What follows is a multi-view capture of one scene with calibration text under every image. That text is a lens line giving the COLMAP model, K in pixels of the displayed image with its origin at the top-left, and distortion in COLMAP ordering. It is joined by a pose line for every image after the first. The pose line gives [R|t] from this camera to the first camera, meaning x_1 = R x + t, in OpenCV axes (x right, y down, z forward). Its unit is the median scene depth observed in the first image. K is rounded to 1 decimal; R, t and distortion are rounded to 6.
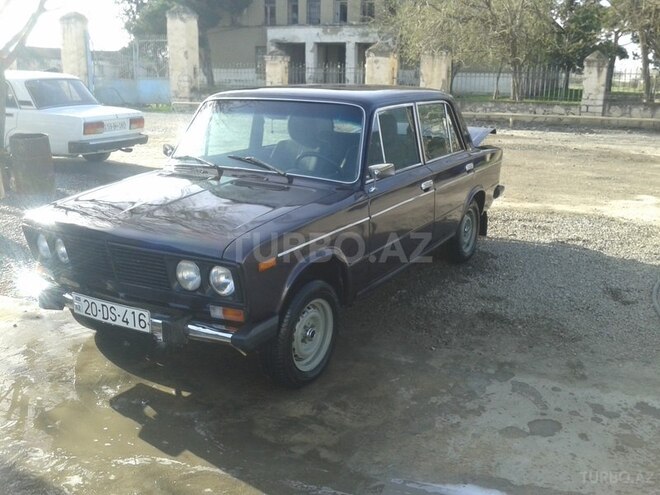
lens RADIAL K [[644.0, 0, 332.9], [0, 644.0, 247.7], [0, 0, 1]] dist [0.005451, 0.000000]
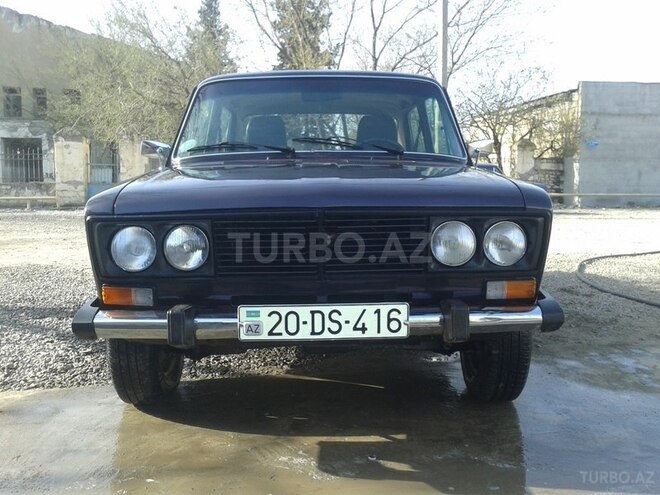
lens RADIAL K [[644.0, 0, 327.9], [0, 644.0, 246.4], [0, 0, 1]] dist [0.005451, 0.000000]
pose [[0.849447, -0.066722, 0.523438, -0.665697], [0.151752, 0.980957, -0.121225, 0.103712], [-0.505382, 0.182407, 0.843396, 0.439407]]
